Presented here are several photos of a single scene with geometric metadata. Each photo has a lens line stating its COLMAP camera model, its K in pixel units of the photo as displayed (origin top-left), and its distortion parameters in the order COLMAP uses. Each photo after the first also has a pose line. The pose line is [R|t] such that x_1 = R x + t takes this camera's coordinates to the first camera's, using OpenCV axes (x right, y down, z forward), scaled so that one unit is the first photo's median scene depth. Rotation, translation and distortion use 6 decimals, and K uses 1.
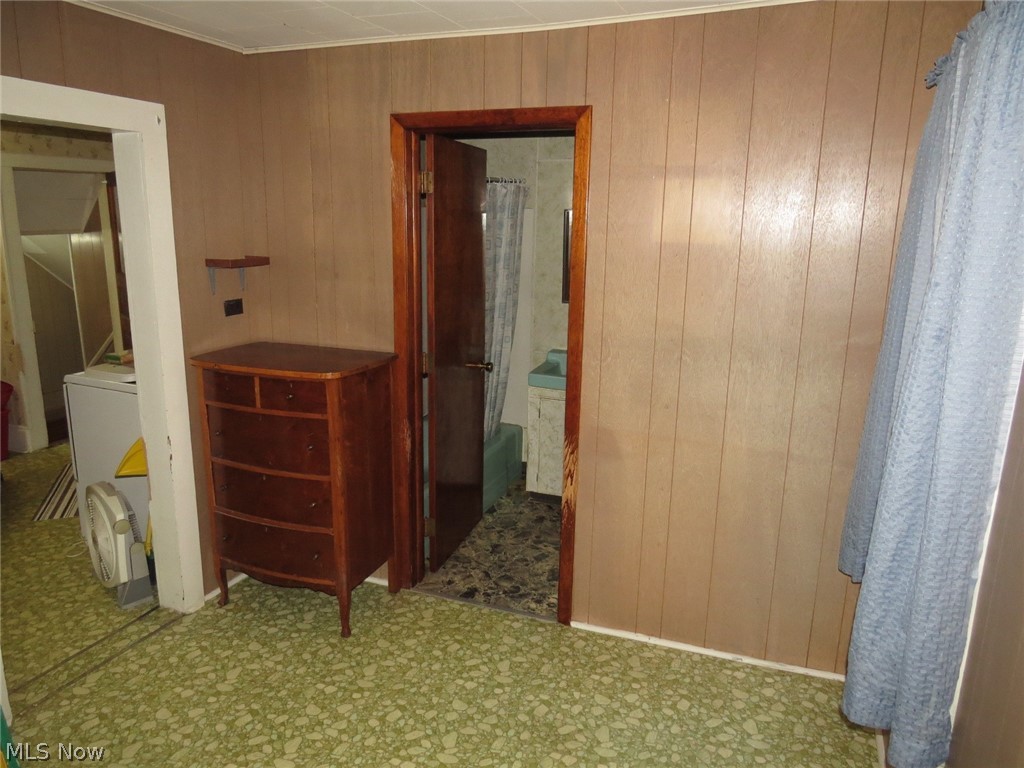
lens RADIAL K [[735.9, 0, 512.1], [0, 735.9, 384.5], [0, 0, 1]] dist [0.012497, 0.001275]
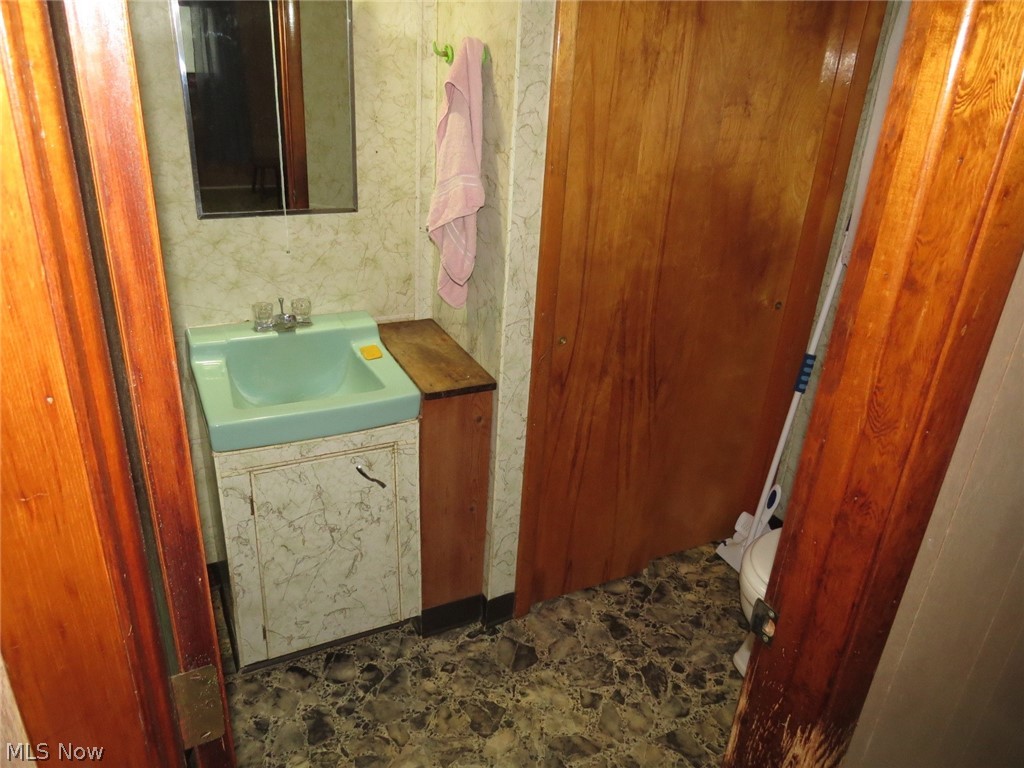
lens RADIAL K [[735.9, 0, 512.1], [0, 735.9, 384.0], [0, 0, 1]] dist [0.012497, 0.001275]
pose [[0.680993, -0.352655, 0.641782, -0.236254], [0.172087, 0.928928, 0.327840, -0.140652], [-0.711783, -0.112815, 0.693280, 0.511780]]
